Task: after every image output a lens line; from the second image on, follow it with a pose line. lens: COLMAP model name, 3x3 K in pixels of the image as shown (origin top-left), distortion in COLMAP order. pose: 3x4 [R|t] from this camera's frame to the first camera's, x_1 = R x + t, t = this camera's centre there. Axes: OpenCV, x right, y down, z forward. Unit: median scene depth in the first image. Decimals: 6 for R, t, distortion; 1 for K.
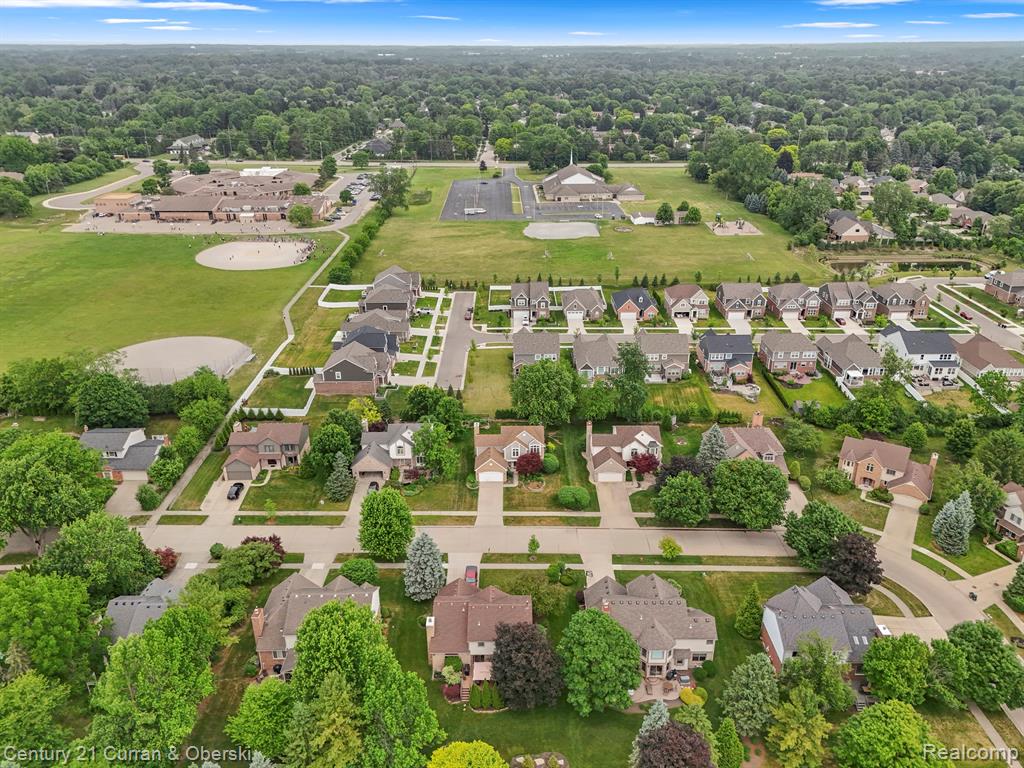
lens RADIAL K [[747.4, 0, 509.6], [0, 747.4, 388.0], [0, 0, 1]] dist [0.083211, -0.080477]
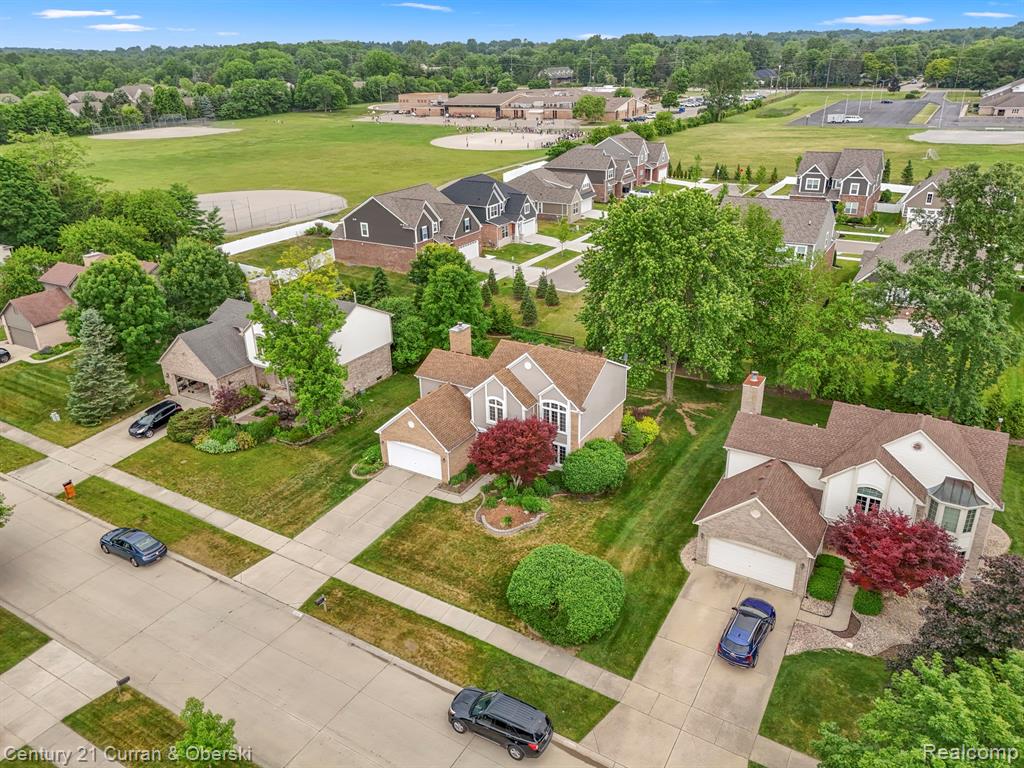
lens RADIAL K [[747.4, 0, 509.6], [0, 747.4, 388.0], [0, 0, 1]] dist [0.083211, -0.080477]
pose [[0.856144, 0.196616, -0.477870, 0.118062], [-0.195004, 0.979338, 0.053575, 0.037261], [0.478530, 0.047319, 0.876795, 0.462557]]
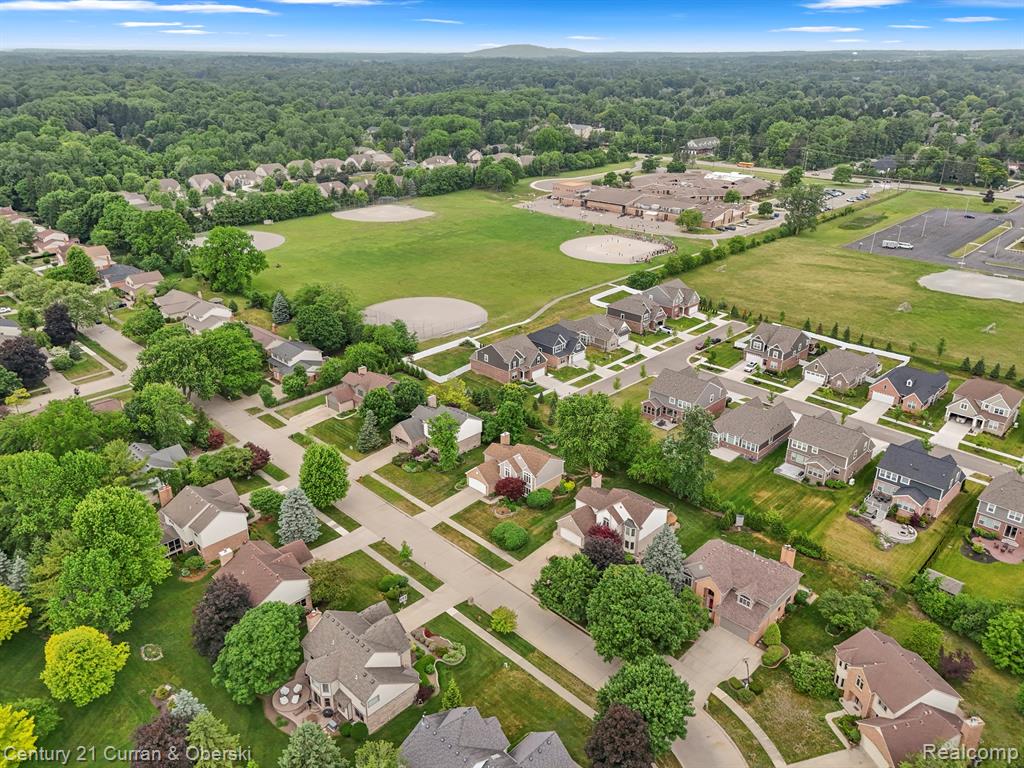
lens RADIAL K [[747.4, 0, 509.6], [0, 747.4, 388.0], [0, 0, 1]] dist [0.083211, -0.080477]
pose [[0.714429, 0.289345, -0.637079, 0.390216], [-0.293714, 0.950406, 0.102275, -0.076149], [0.635077, 0.114051, 0.763983, 0.171709]]
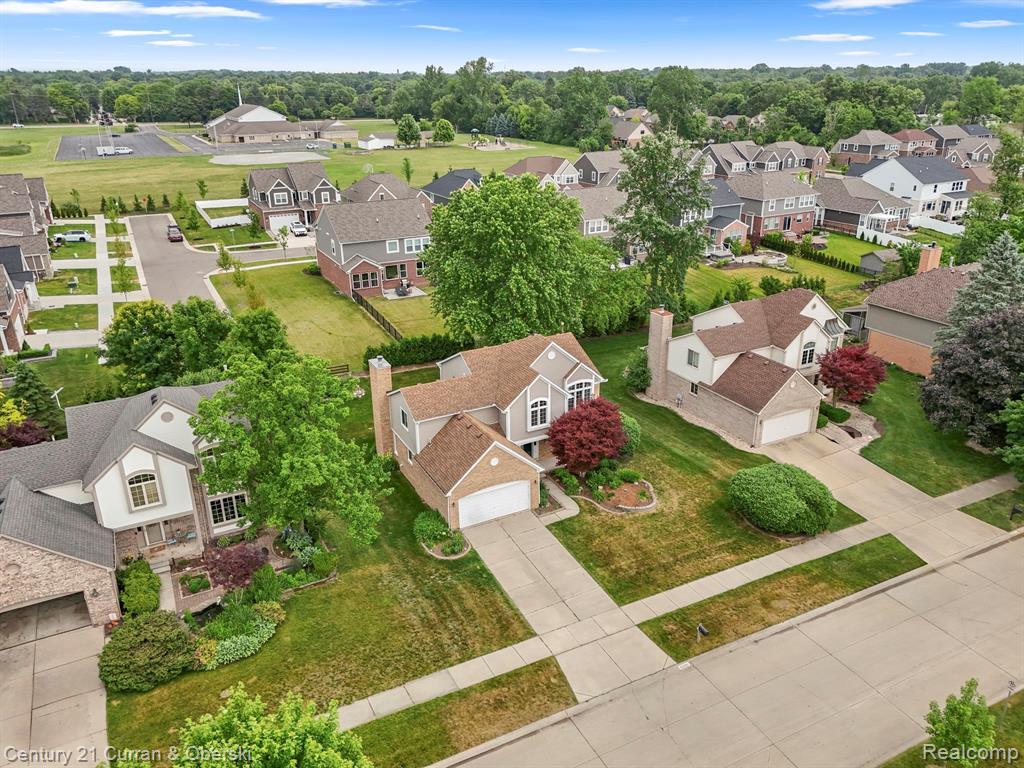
lens RADIAL K [[747.4, 0, 509.6], [0, 747.4, 388.0], [0, 0, 1]] dist [0.083211, -0.080477]
pose [[0.891110, -0.178128, 0.417365, -0.090521], [0.193597, 0.981067, 0.005367, 0.047511], [-0.410418, 0.076018, 0.908723, 0.471397]]
